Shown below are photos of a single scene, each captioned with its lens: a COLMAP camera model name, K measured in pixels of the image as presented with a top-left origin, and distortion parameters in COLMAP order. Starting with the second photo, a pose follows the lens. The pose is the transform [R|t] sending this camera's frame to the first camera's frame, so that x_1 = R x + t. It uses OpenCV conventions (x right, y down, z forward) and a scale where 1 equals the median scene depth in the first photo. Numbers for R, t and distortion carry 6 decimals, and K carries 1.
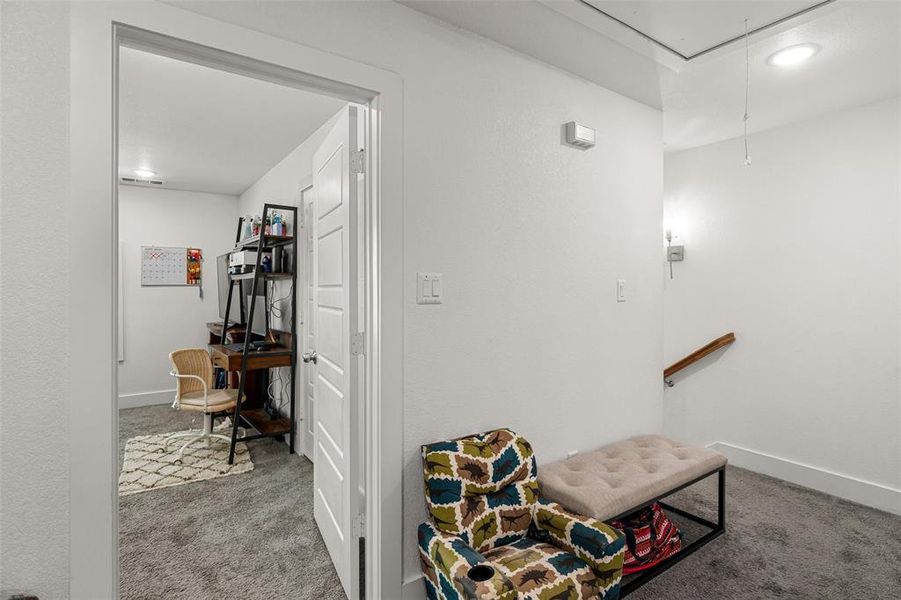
lens RADIAL K [[455.3, 0, 450.6], [0, 455.3, 293.6], [0, 0, 1]] dist [-0.002075, -0.000209]
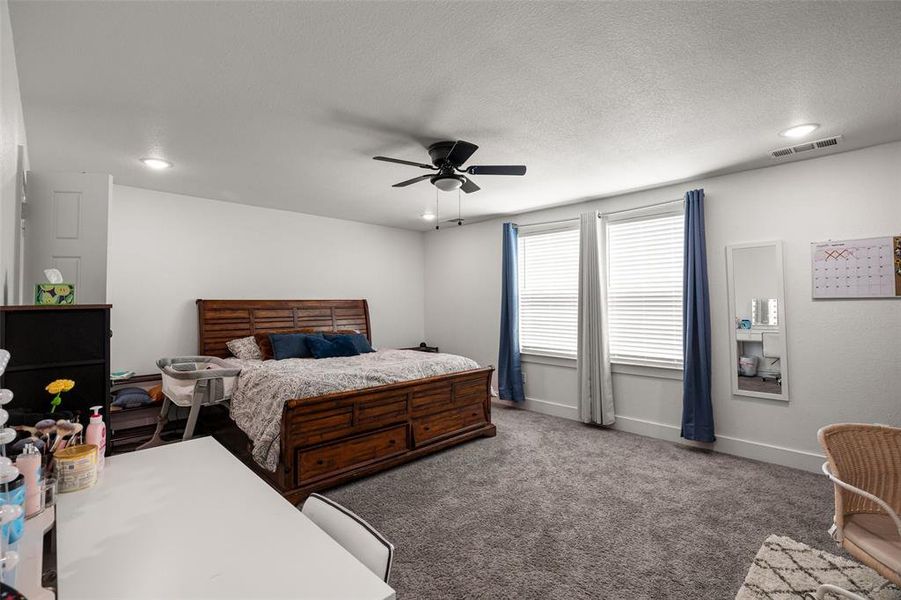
lens RADIAL K [[412.9, 0, 449.1], [0, 412.9, 293.2], [0, 0, 1]] dist [0.001537, 0.000315]
pose [[0.162719, -0.028058, -0.986273, -0.199785], [0.006093, 0.999605, -0.027432, -0.018054], [0.986654, -0.001546, 0.162826, 0.482560]]
